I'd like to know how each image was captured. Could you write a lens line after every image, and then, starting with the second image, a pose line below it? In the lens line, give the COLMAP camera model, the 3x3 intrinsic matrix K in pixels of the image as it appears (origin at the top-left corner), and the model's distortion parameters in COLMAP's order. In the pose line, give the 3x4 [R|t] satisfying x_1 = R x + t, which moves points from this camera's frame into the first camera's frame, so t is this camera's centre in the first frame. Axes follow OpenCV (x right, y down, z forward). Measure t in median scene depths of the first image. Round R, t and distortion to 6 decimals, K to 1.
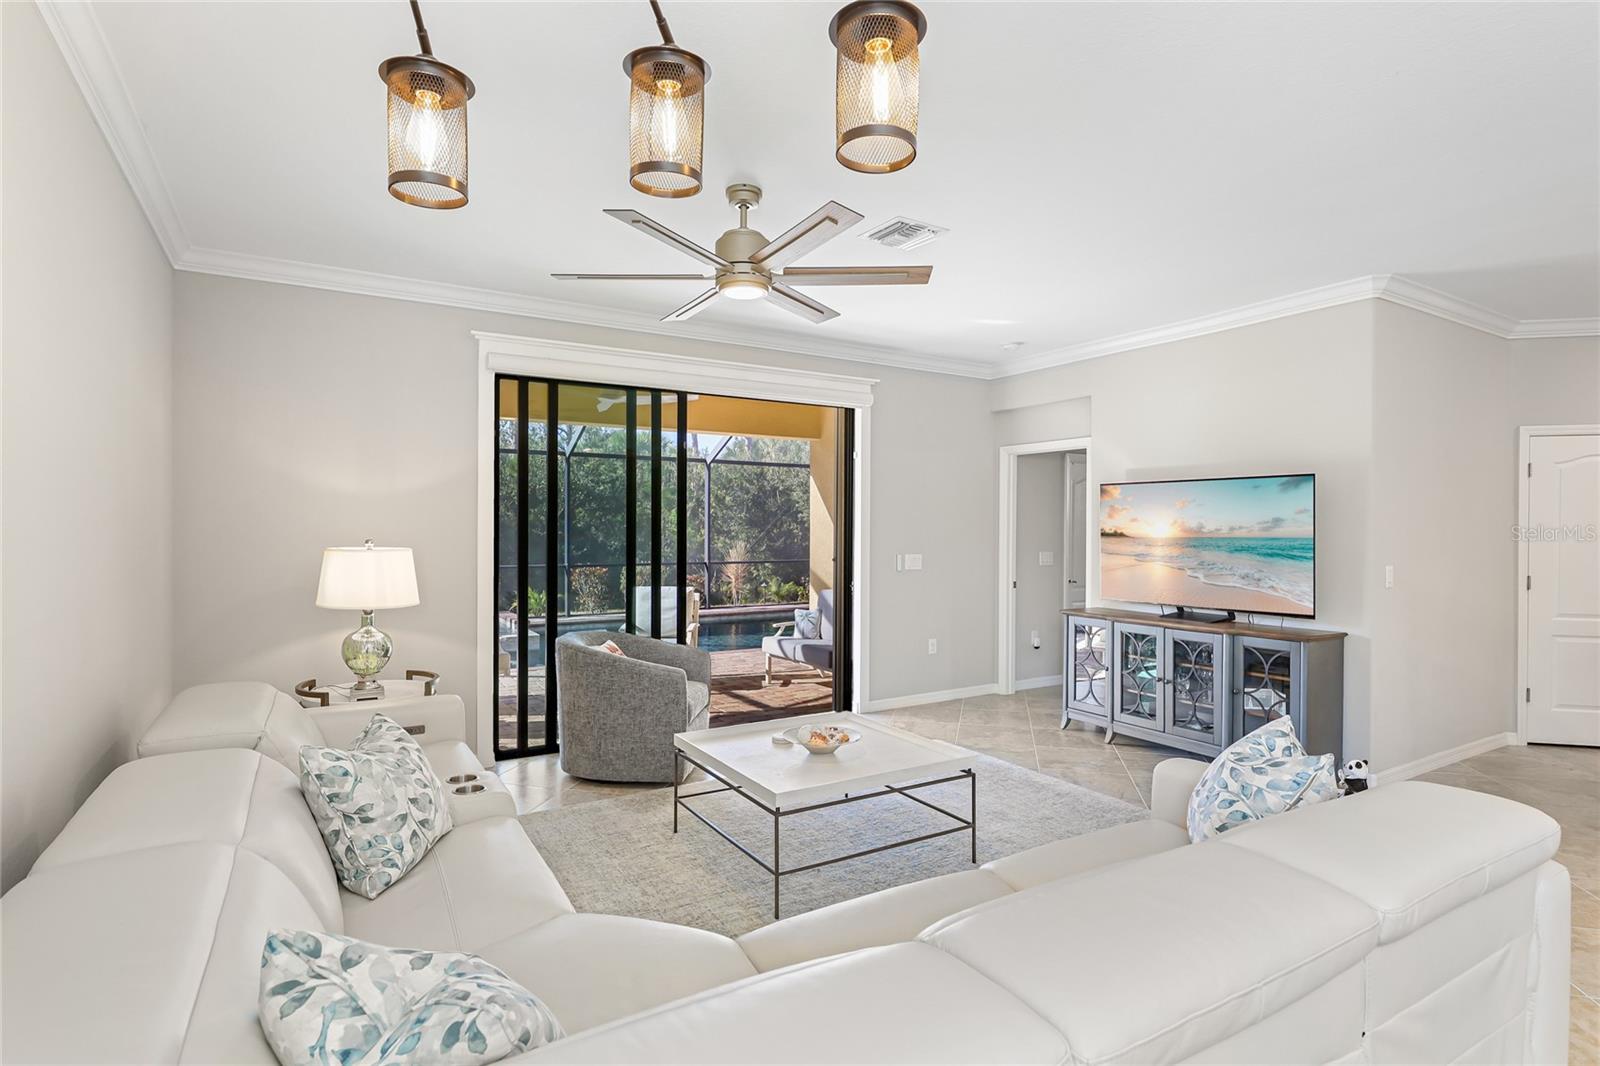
lens RADIAL K [[806.8, 0, 800.0], [0, 806.8, 533.0], [0, 0, 1]] dist [0.022814, 0.000722]
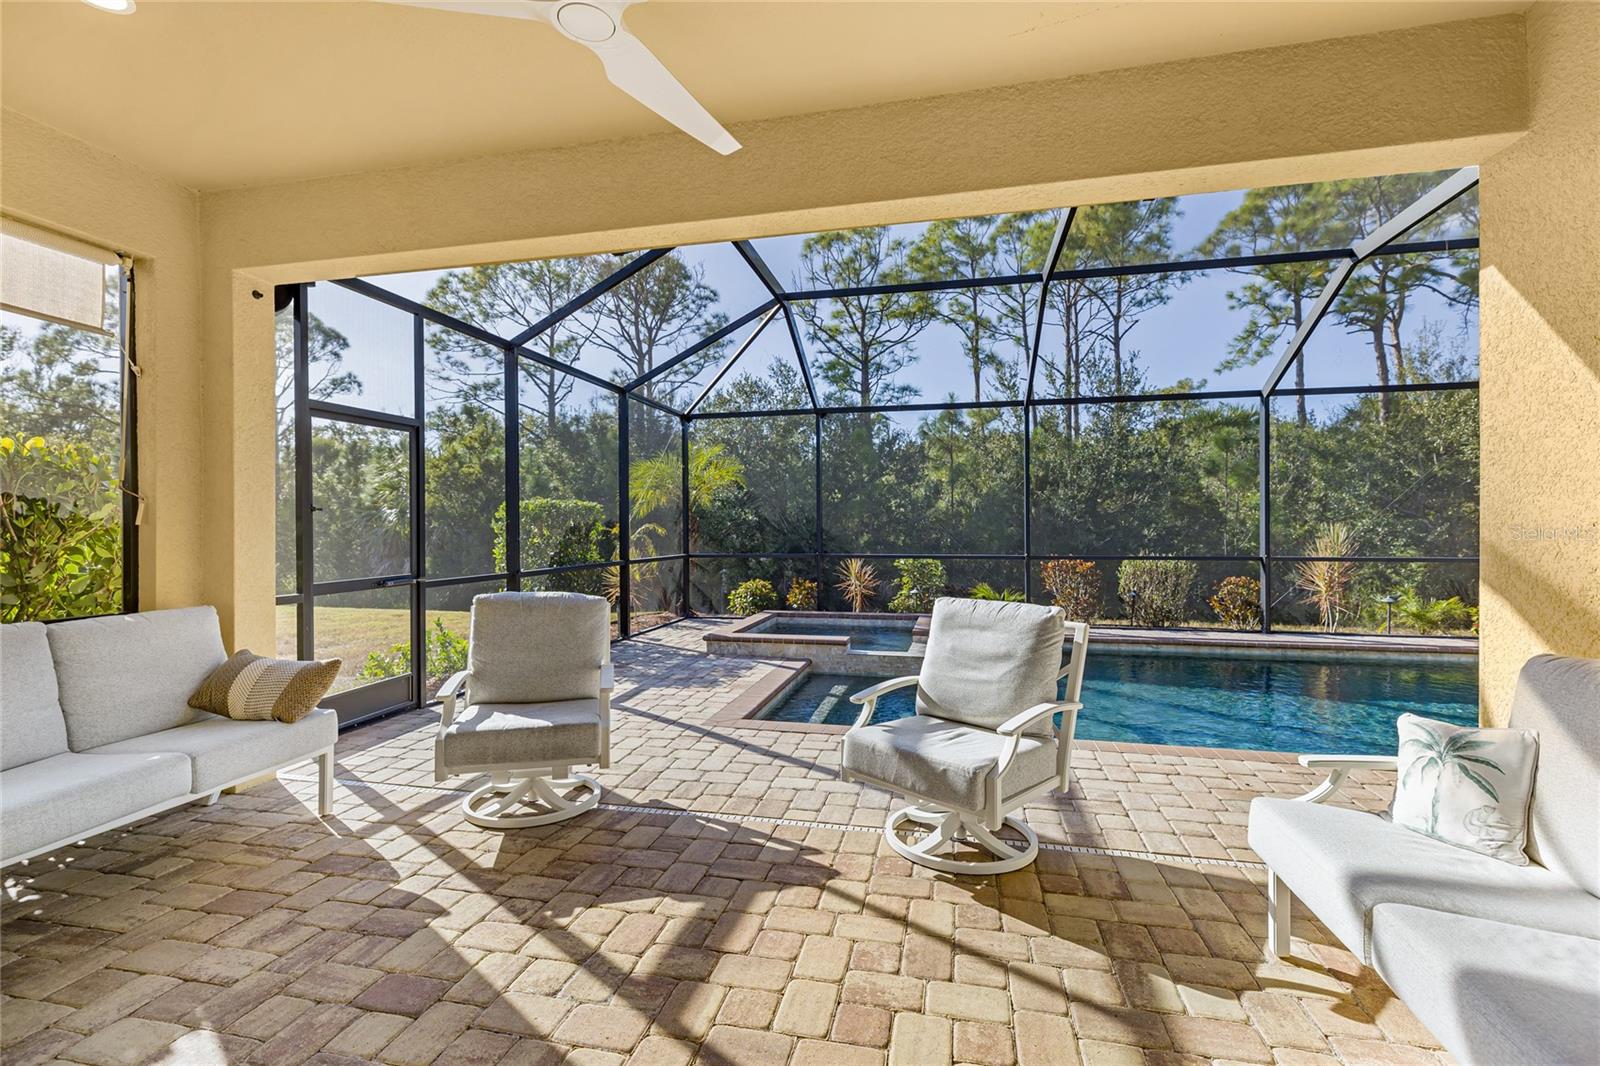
lens RADIAL K [[704.7, 0, 800.0], [0, 704.7, 533.0], [0, 0, 1]] dist [0.000876, 0.000150]
pose [[0.712212, 0.009218, -0.701904, 0.010493], [-0.003203, 0.999946, 0.009881, 0.012621], [0.701957, -0.004789, 0.712203, 0.352370]]
